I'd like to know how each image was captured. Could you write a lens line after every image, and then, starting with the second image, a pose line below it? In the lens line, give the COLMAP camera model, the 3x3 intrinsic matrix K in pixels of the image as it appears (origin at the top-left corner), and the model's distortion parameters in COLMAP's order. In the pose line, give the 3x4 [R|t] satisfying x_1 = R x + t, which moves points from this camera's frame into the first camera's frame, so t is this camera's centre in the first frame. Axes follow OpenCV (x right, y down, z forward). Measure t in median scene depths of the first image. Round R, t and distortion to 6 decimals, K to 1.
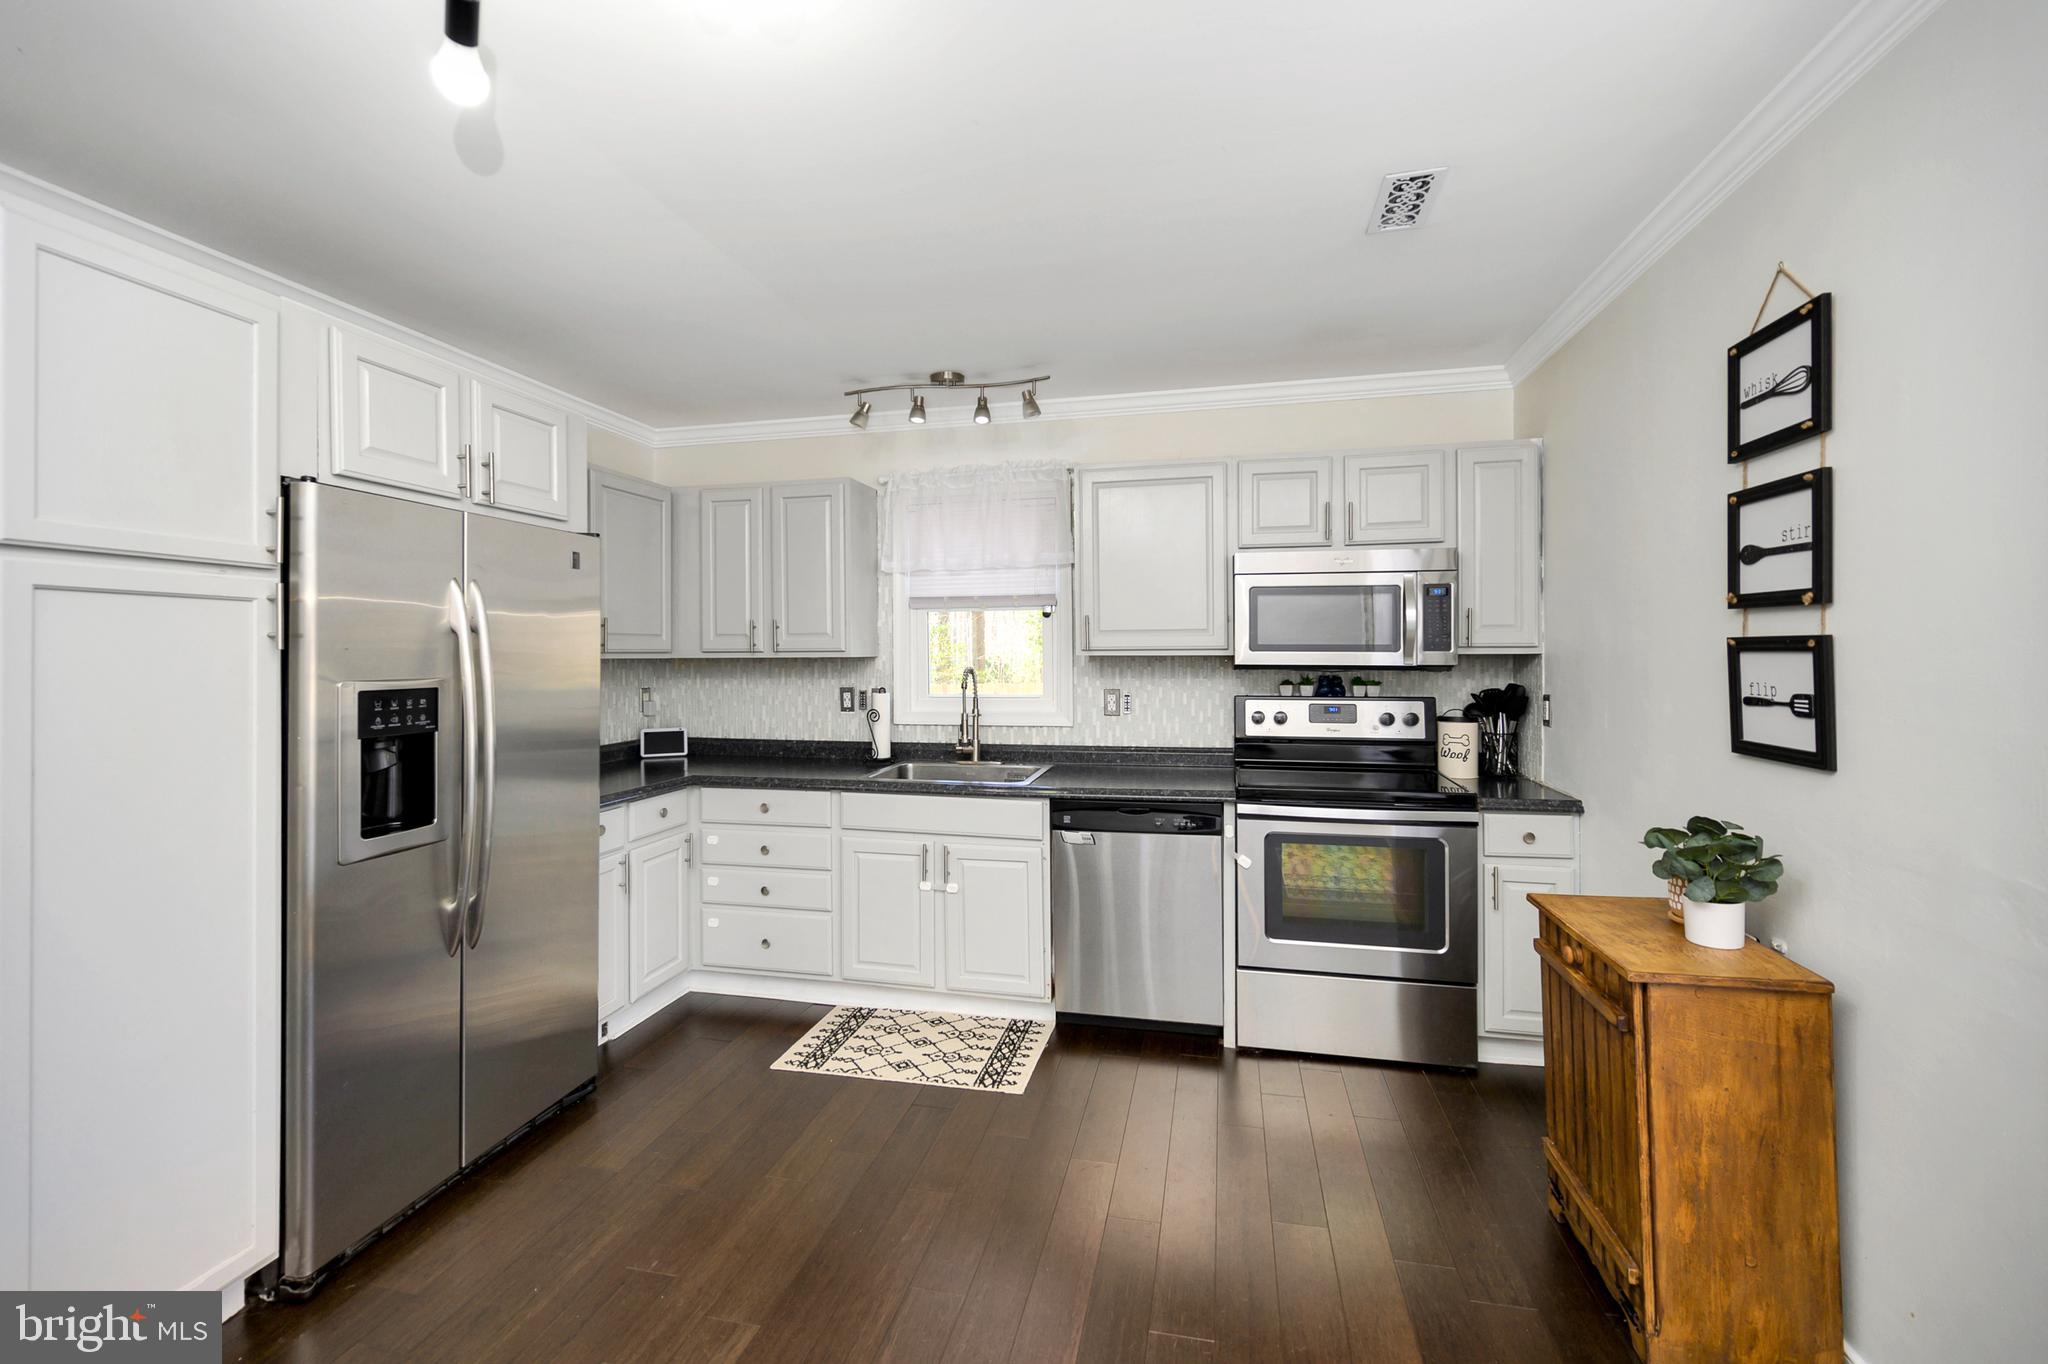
lens RADIAL K [[848.6, 0, 1024.1], [0, 848.6, 655.7], [0, 0, 1]] dist [0.003588, -0.000710]
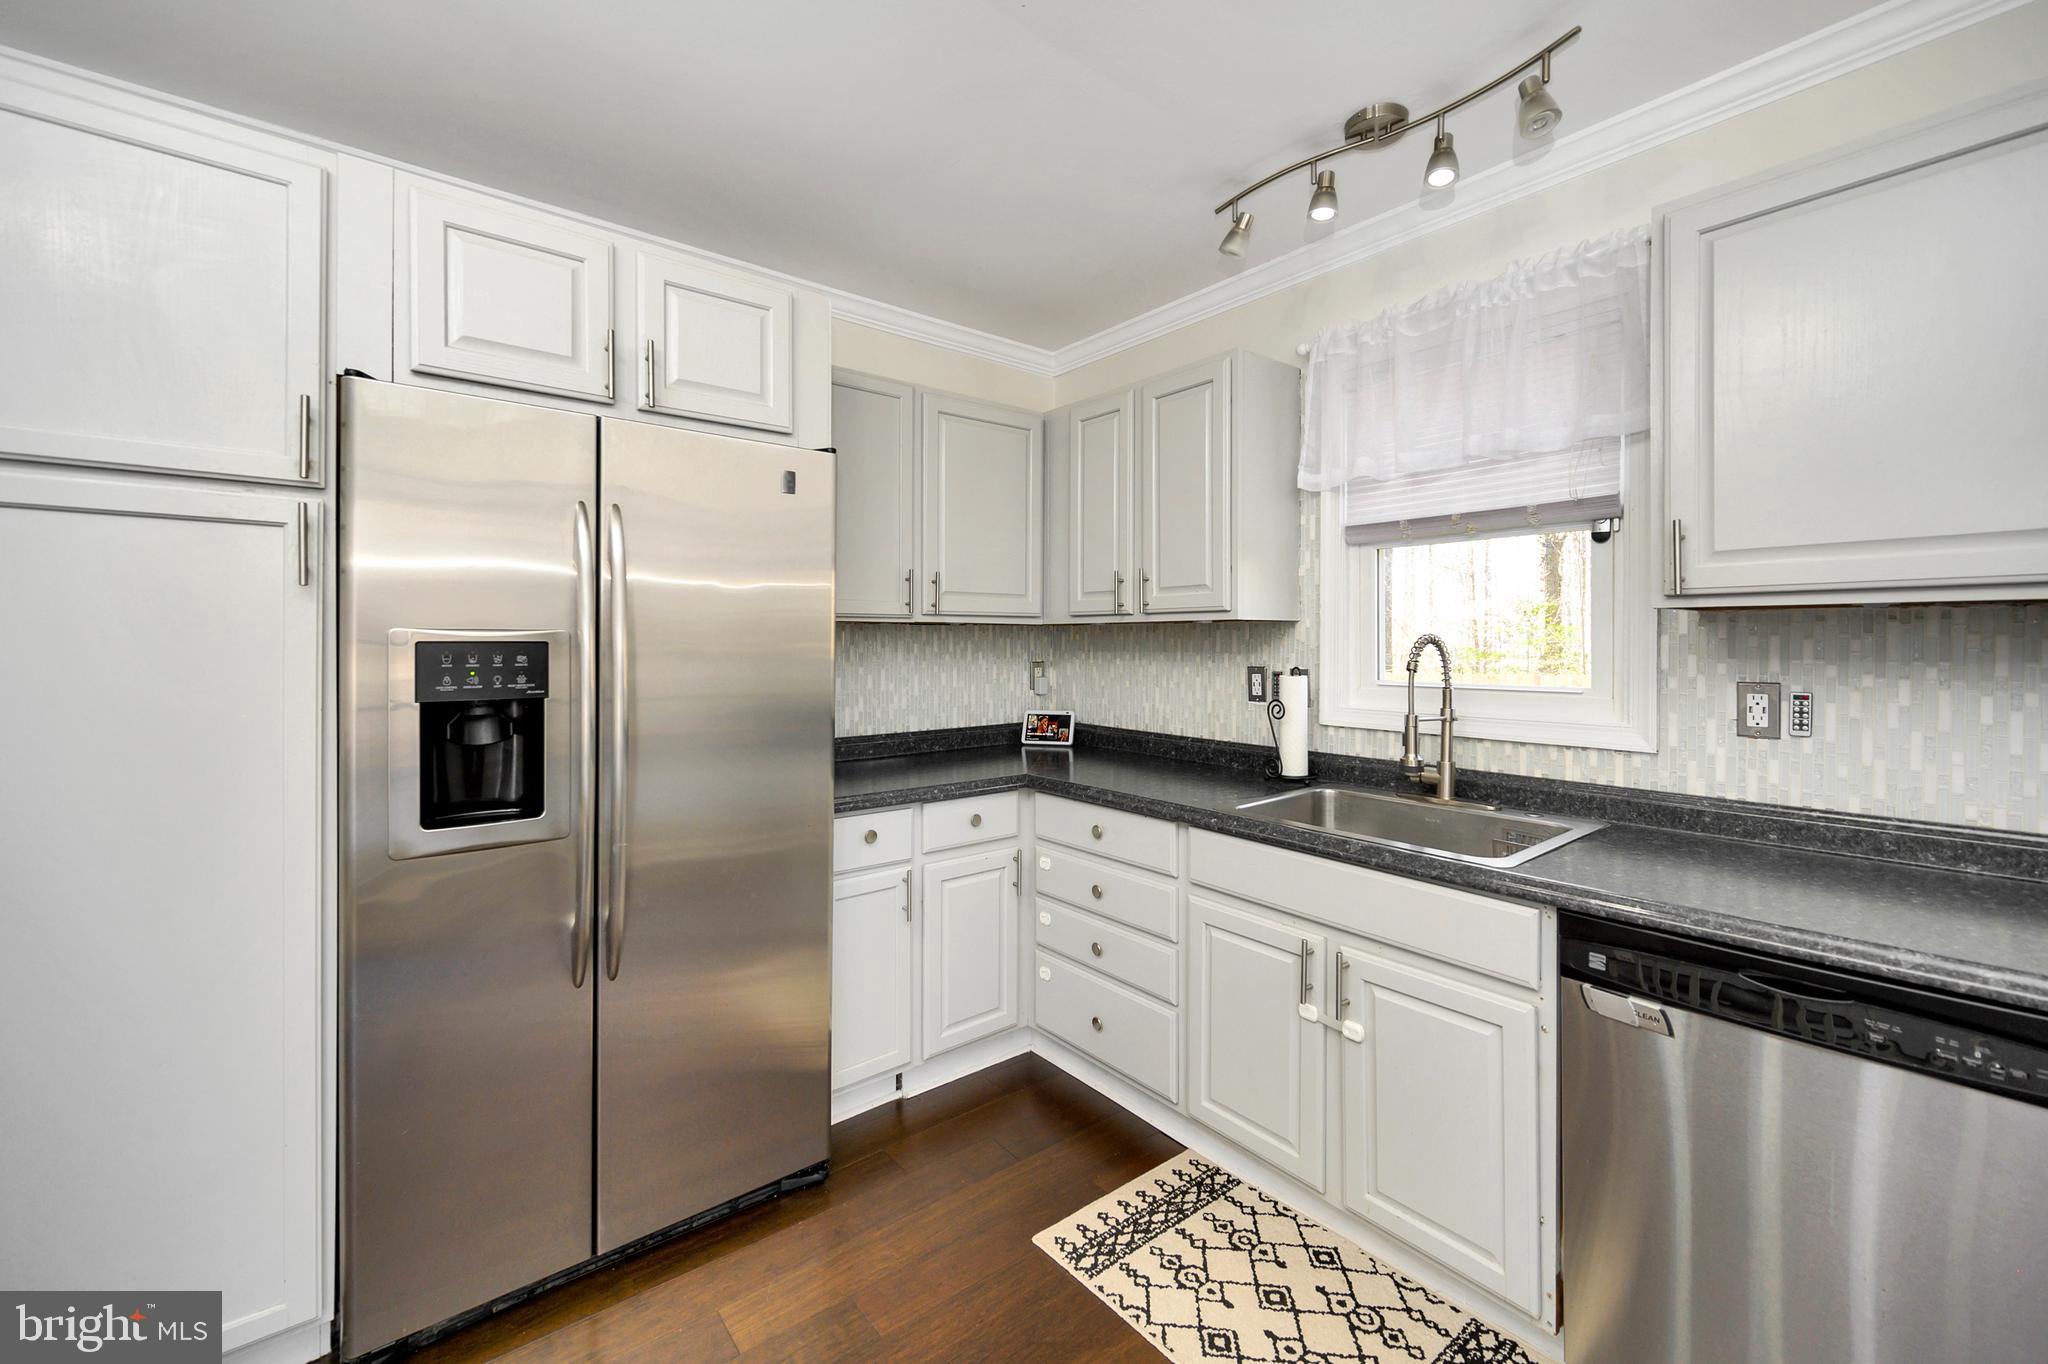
lens RADIAL K [[848.6, 0, 1034.6], [0, 848.6, 645.6], [0, 0, 1]] dist [0.003588, -0.000710]
pose [[0.783948, 0.009667, -0.620751, 0.093603], [-0.006788, 0.999952, 0.007000, 0.021488], [0.620789, -0.001274, 0.783977, 0.439540]]
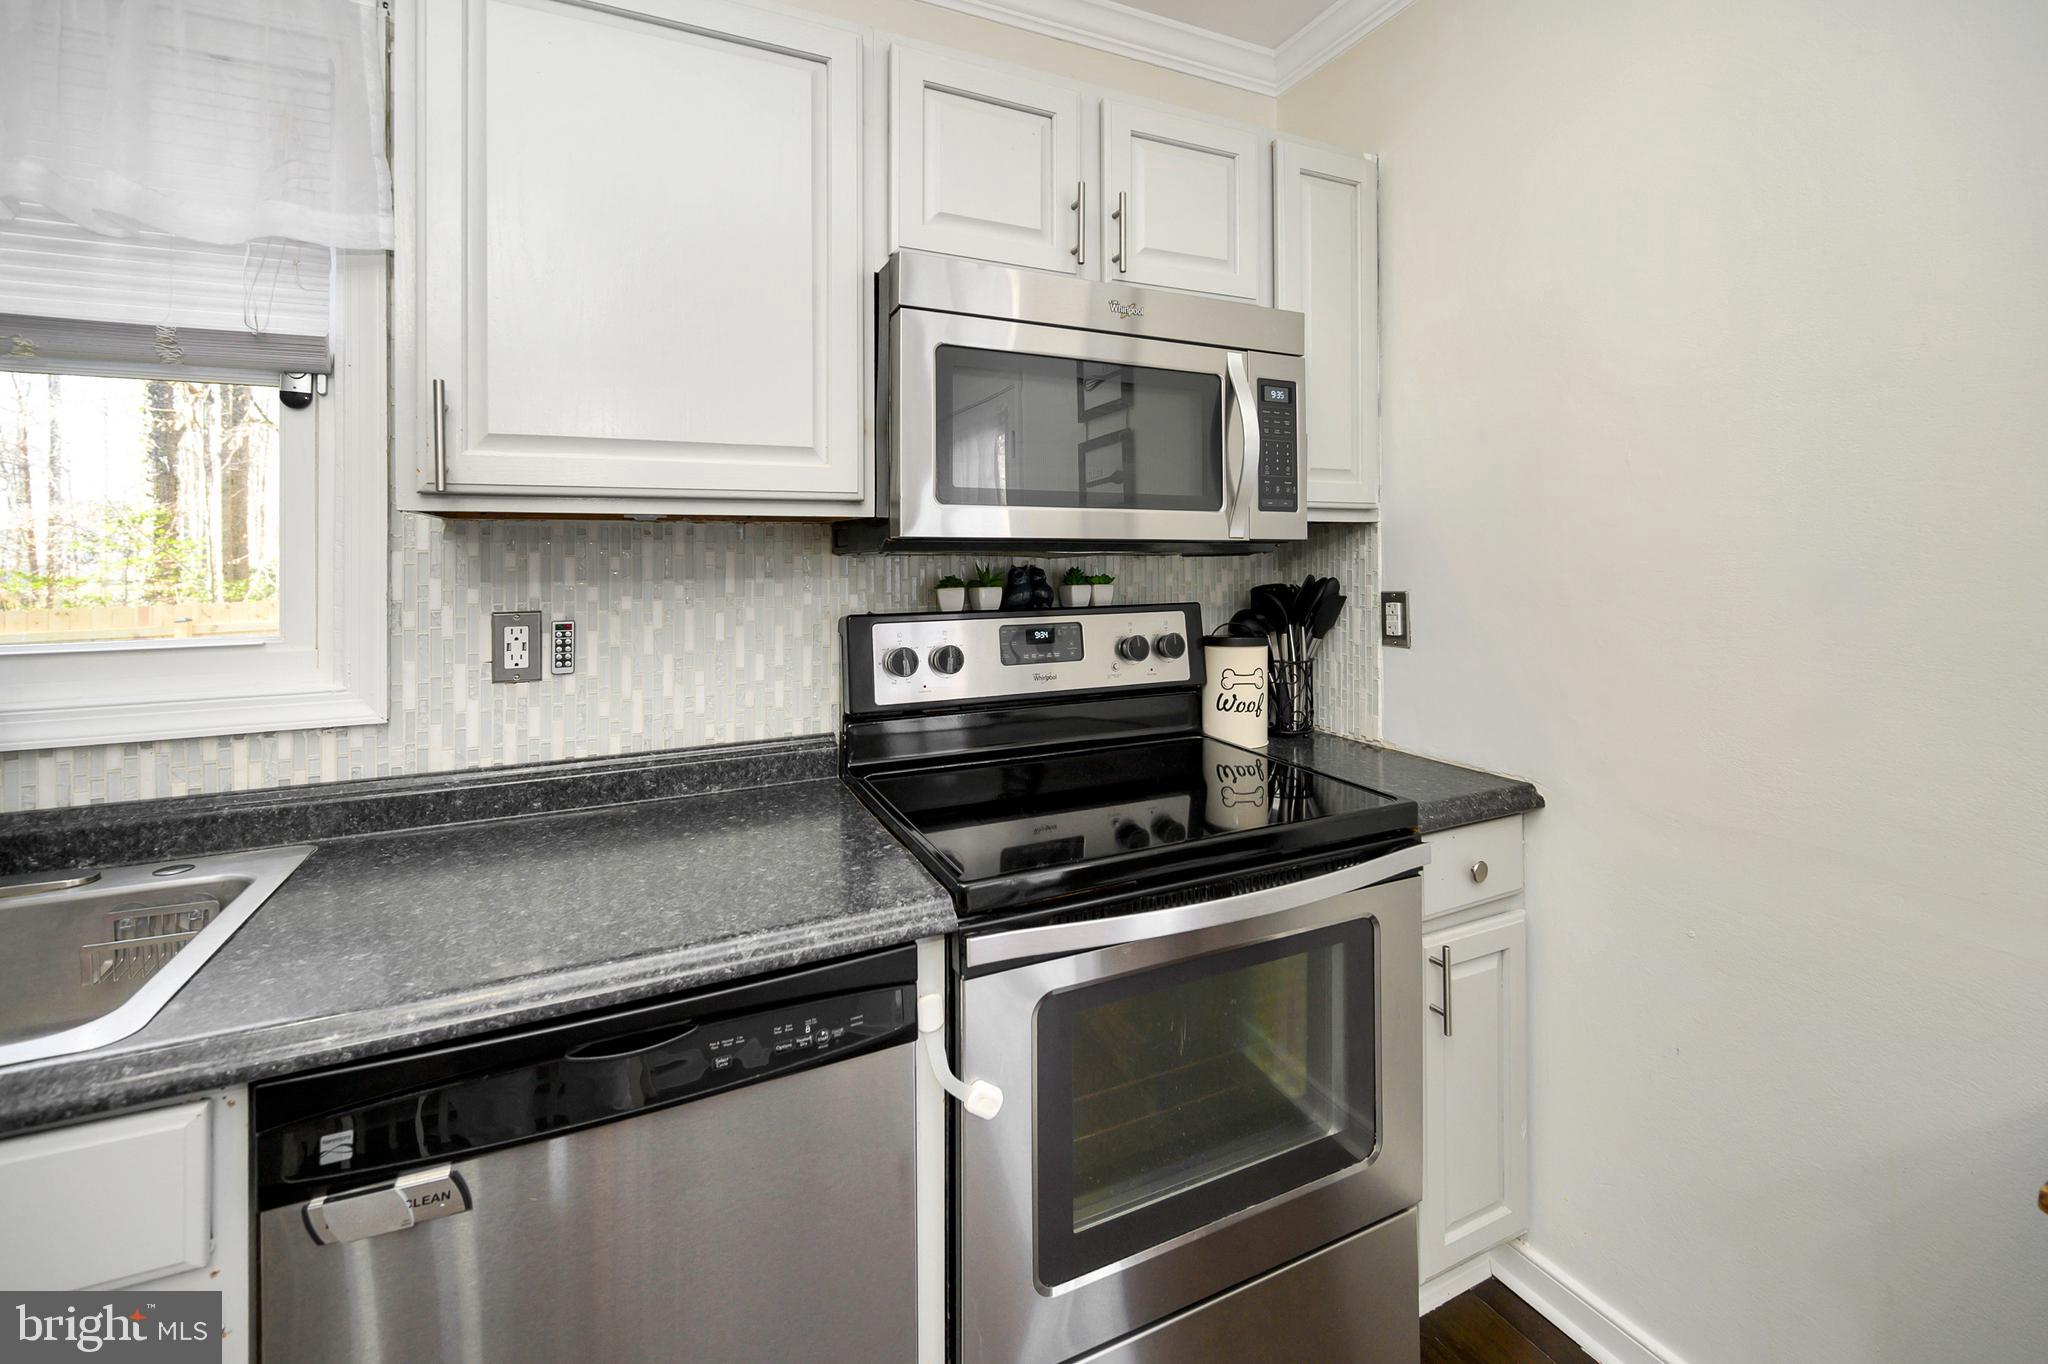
lens RADIAL K [[865.8, 0, 1038.6], [0, 865.8, 541.7], [0, 0, 1]] dist [-0.006394, 0.000061]
pose [[0.781101, 0.007300, 0.624362, 0.051886], [0.005441, 0.999814, -0.018497, 0.019770], [-0.624381, 0.017846, 0.780916, 0.649868]]
